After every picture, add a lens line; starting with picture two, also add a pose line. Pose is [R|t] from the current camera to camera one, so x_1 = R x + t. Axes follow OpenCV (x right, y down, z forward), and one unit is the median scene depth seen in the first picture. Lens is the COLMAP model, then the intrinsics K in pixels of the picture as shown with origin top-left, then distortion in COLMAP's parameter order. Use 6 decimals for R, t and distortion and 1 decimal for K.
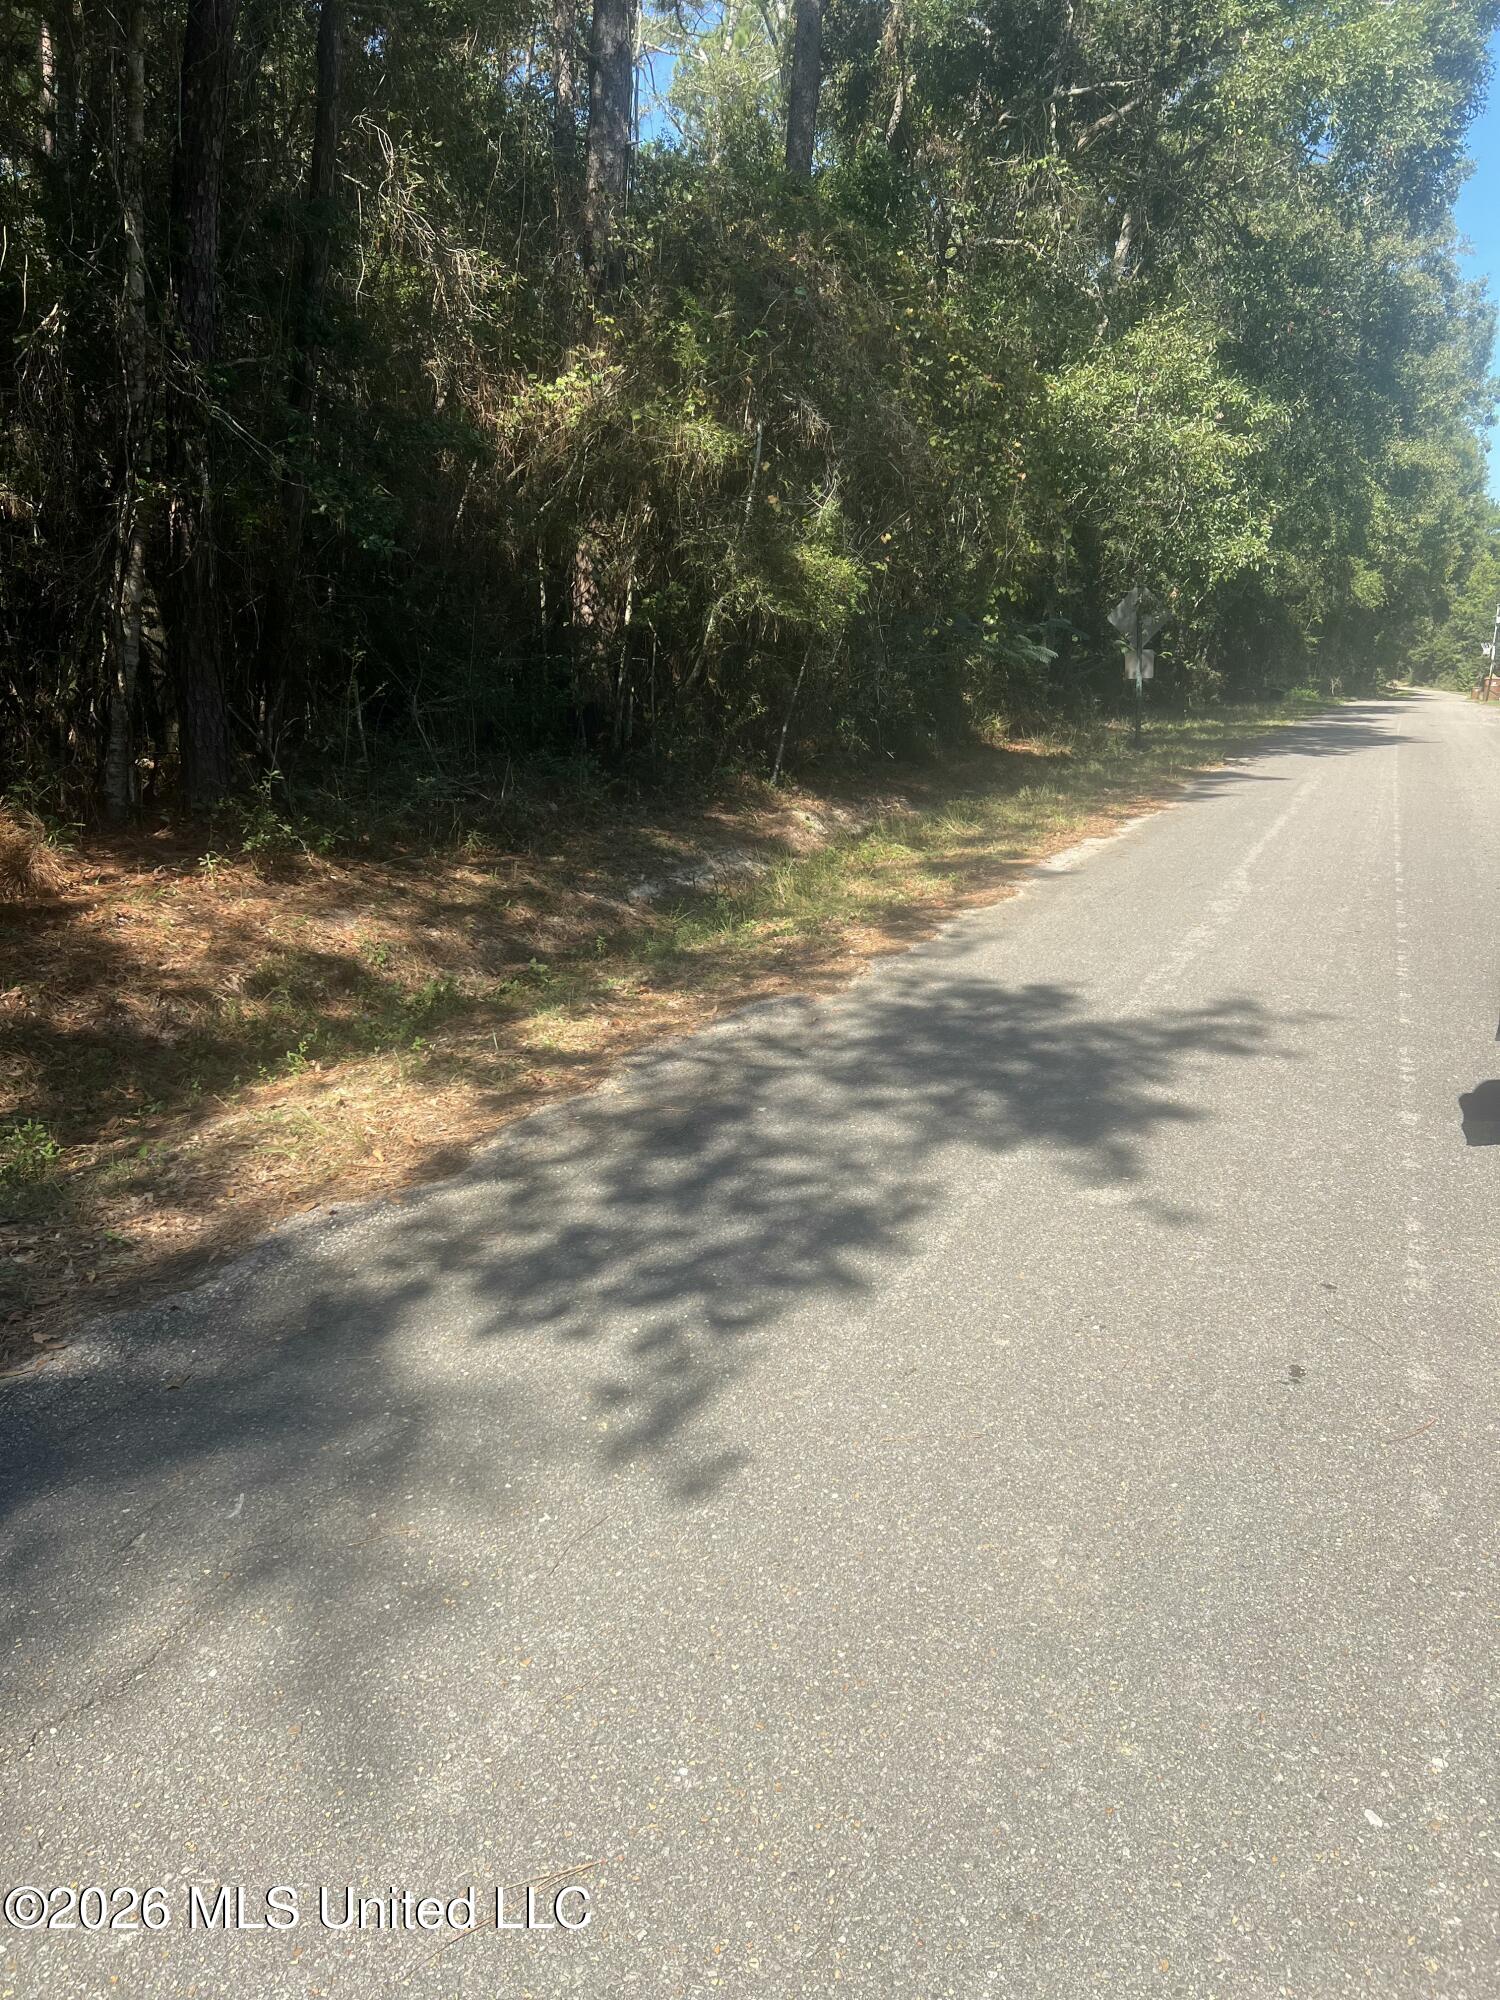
lens RADIAL K [[1482.2, 0, 745.1], [0, 1482.2, 1008.7], [0, 0, 1]] dist [0.053280, -0.064771]
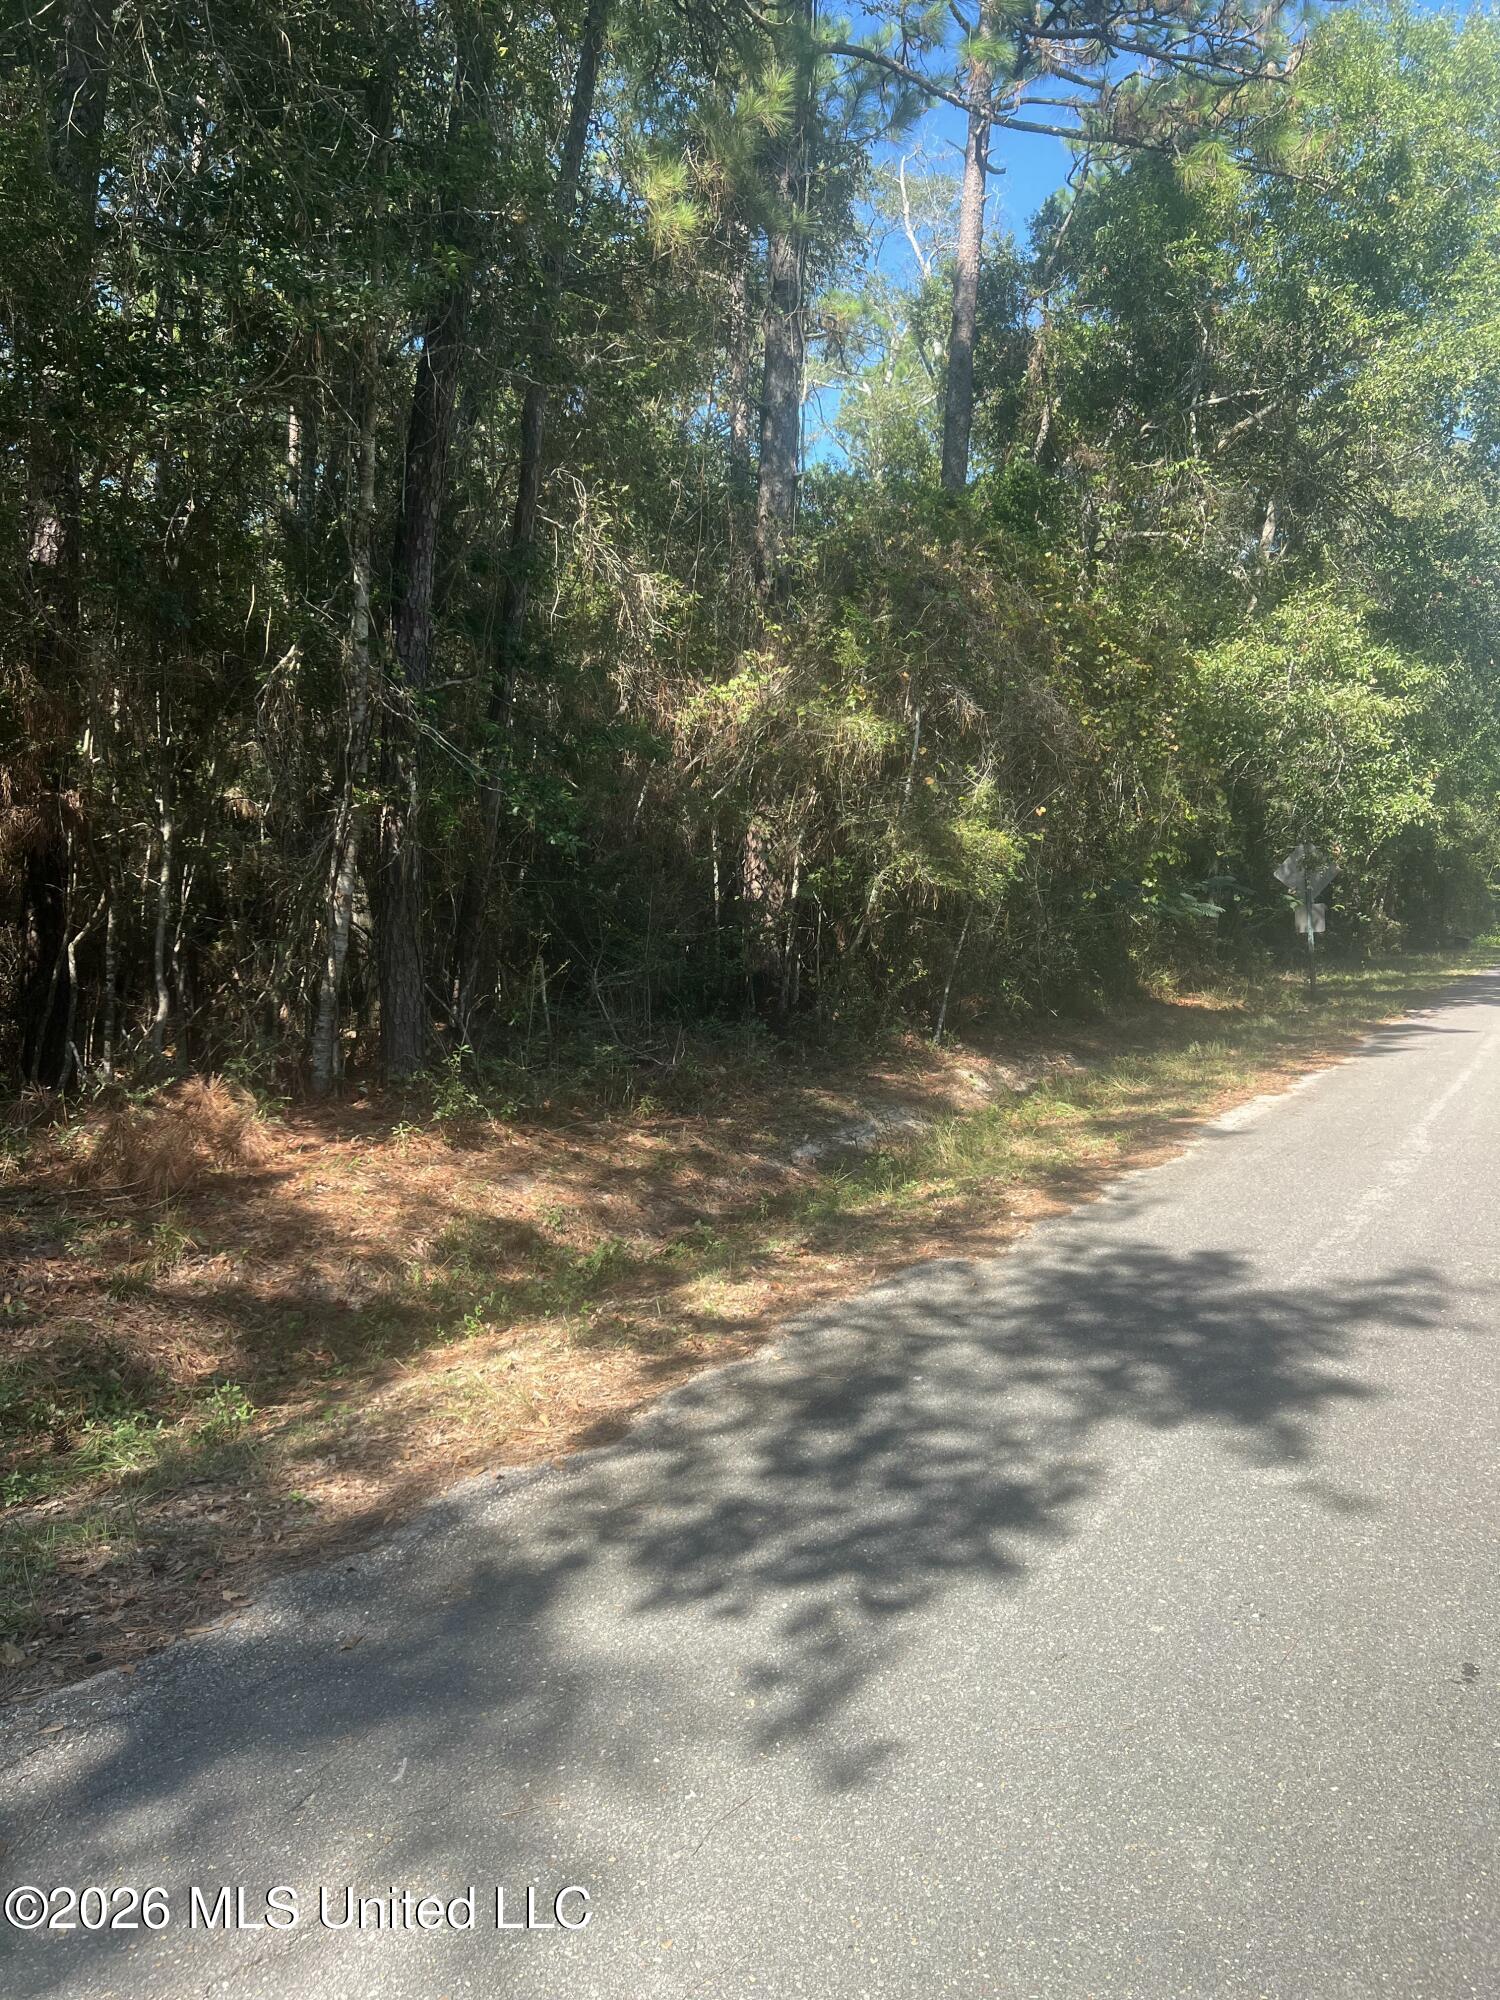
lens RADIAL K [[1482.2, 0, 747.3], [0, 1482.2, 1007.8], [0, 0, 1]] dist [0.053280, -0.064771]
pose [[0.993344, -0.017275, -0.113886, 0.008607], [-0.002340, 0.985459, -0.169896, -0.004549], [0.115165, 0.169032, 0.978859, -0.025254]]
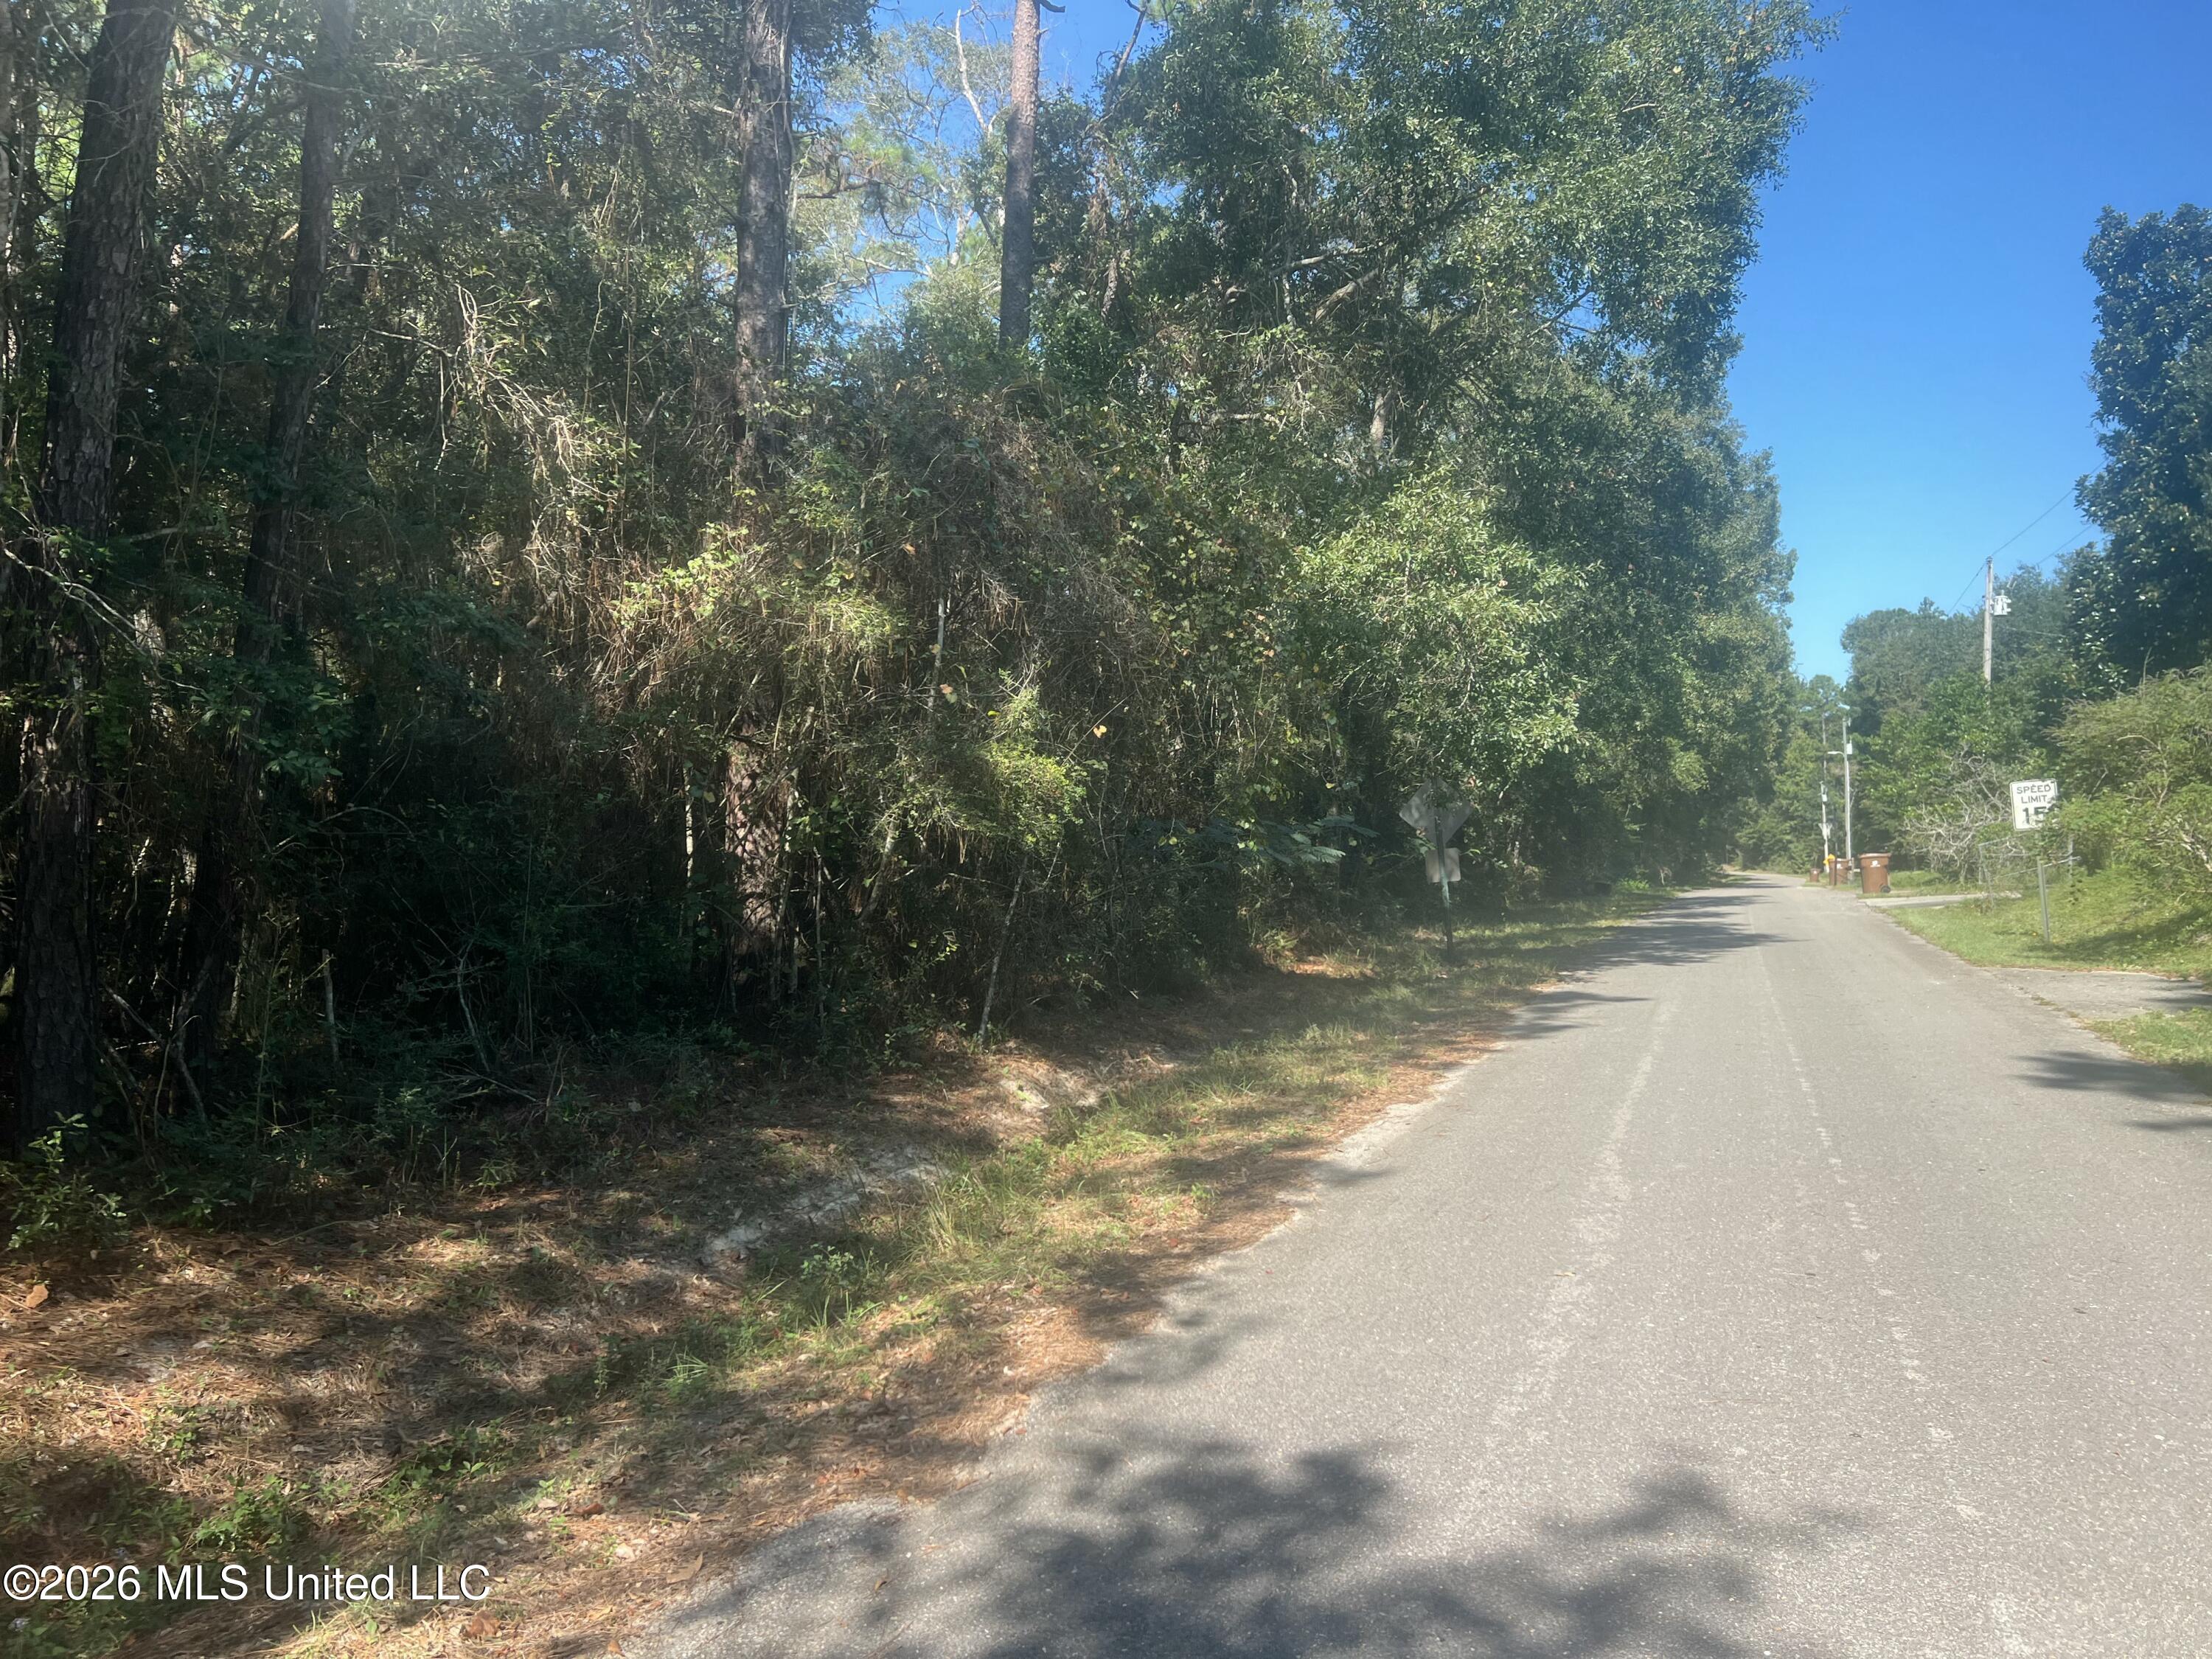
lens RADIAL K [[1639.3, 0, 1073.6], [0, 1639.3, 819.9], [0, 0, 1]] dist [0.053280, -0.064771]
pose [[0.998658, -0.042316, 0.029847, 0.074920], [0.048567, 0.965359, -0.256366, -0.071716], [-0.017965, 0.257471, 0.966119, 0.256480]]
